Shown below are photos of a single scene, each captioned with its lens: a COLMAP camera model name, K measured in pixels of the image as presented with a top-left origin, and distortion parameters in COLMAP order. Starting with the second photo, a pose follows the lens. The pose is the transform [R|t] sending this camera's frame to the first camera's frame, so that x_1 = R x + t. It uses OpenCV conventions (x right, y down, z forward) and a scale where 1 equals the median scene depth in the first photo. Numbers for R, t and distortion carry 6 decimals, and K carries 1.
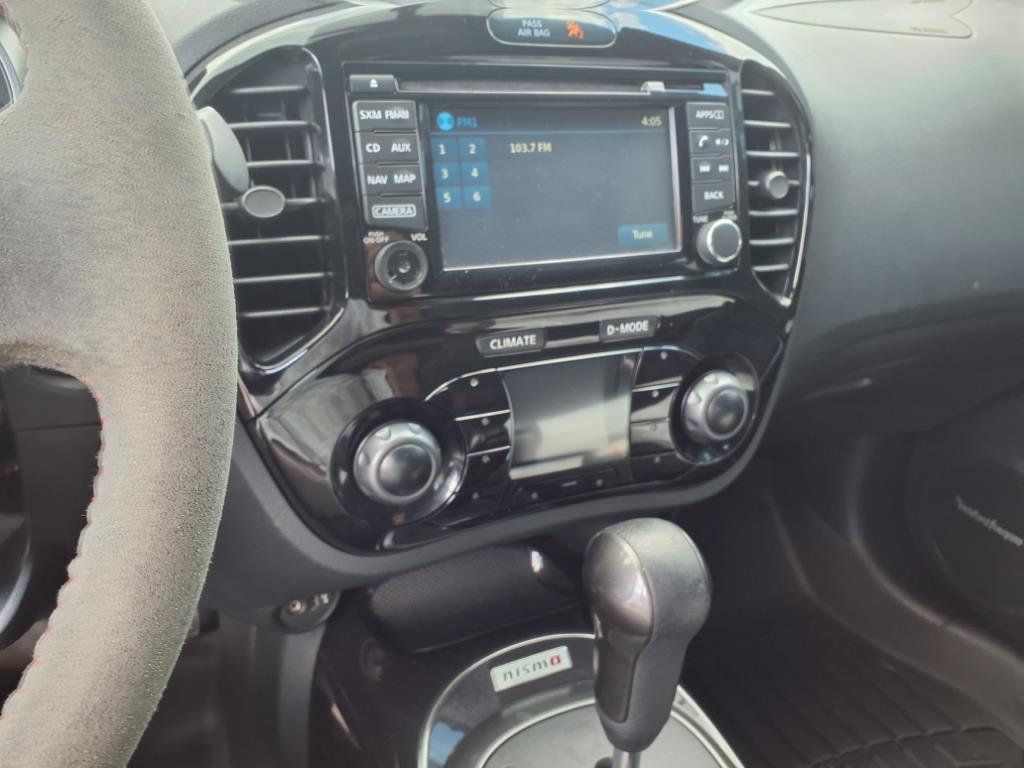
lens RADIAL K [[826.2, 0, 504.5], [0, 826.2, 383.6], [0, 0, 1]] dist [0.026176, -0.046023]
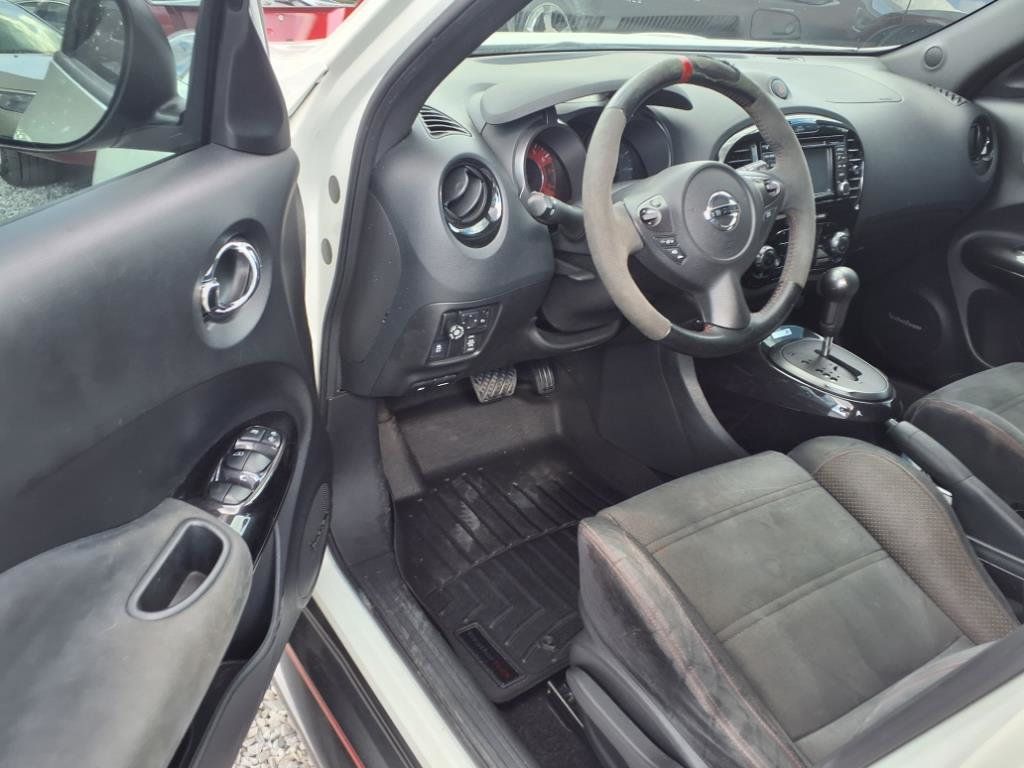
lens RADIAL K [[826.2, 0, 510.8], [0, 826.2, 378.8], [0, 0, 1]] dist [0.026176, -0.046023]
pose [[0.988867, -0.062583, 0.135000, -1.425437], [0.056750, 0.997299, 0.046637, 0.323639], [-0.137554, -0.038456, 0.989747, -1.936417]]
